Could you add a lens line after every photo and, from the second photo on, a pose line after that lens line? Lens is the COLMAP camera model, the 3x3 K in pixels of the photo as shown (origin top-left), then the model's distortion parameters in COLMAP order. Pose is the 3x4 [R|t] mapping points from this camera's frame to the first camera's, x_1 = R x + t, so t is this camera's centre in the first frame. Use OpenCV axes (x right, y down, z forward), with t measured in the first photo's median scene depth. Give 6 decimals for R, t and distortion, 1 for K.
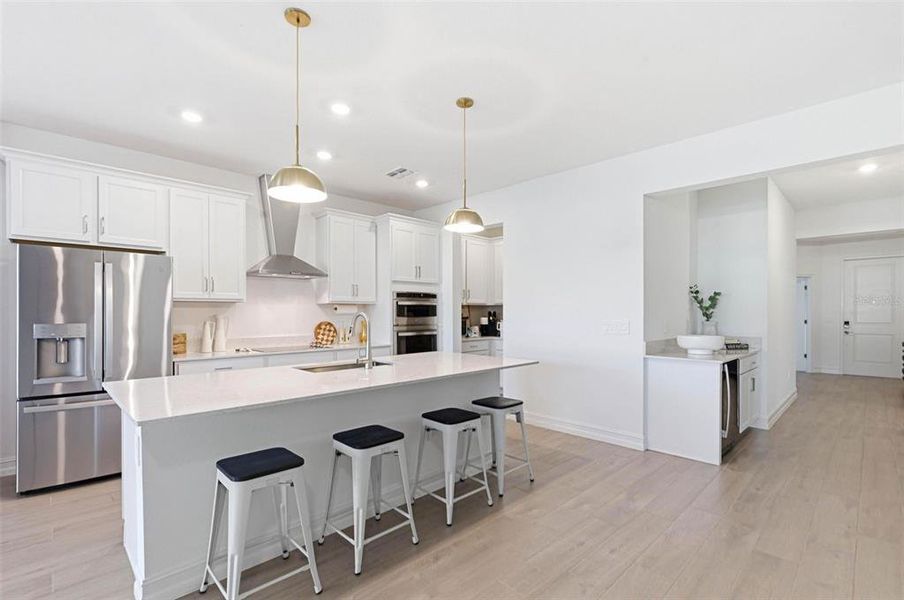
lens RADIAL K [[411.2, 0, 452.0], [0, 411.2, 318.7], [0, 0, 1]] dist [0.029092, 0.000189]
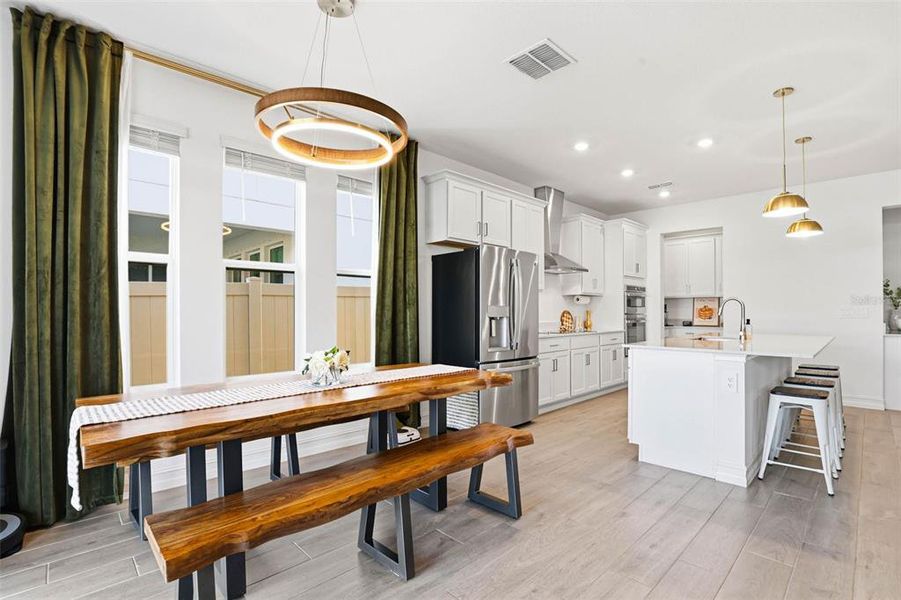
lens RADIAL K [[424.5, 0, 452.1], [0, 424.5, 310.0], [0, 0, 1]] dist [-0.046074, 0.000058]
pose [[0.999864, 0.000918, -0.016478, -0.616652], [-0.001242, 0.999807, -0.019619, 0.029770], [0.016457, 0.019637, 0.999672, -0.179648]]
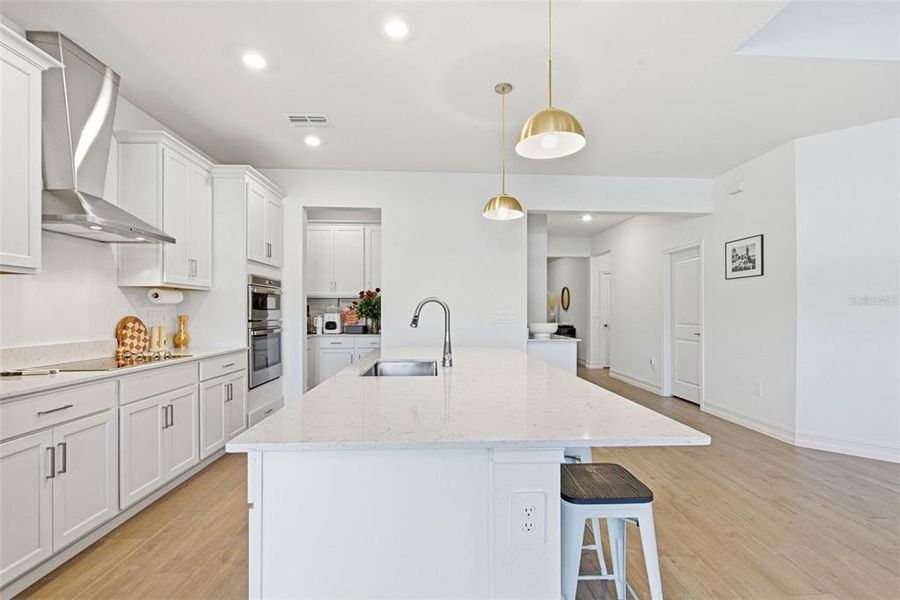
lens RADIAL K [[403.8, 0, 460.4], [0, 403.8, 310.1], [0, 0, 1]] dist [-0.021239, 0.000208]
pose [[0.664947, 0.002522, 0.746886, -0.431101], [0.013159, 0.999800, -0.015091, 0.013634], [-0.746774, 0.019863, 0.664781, 0.262874]]
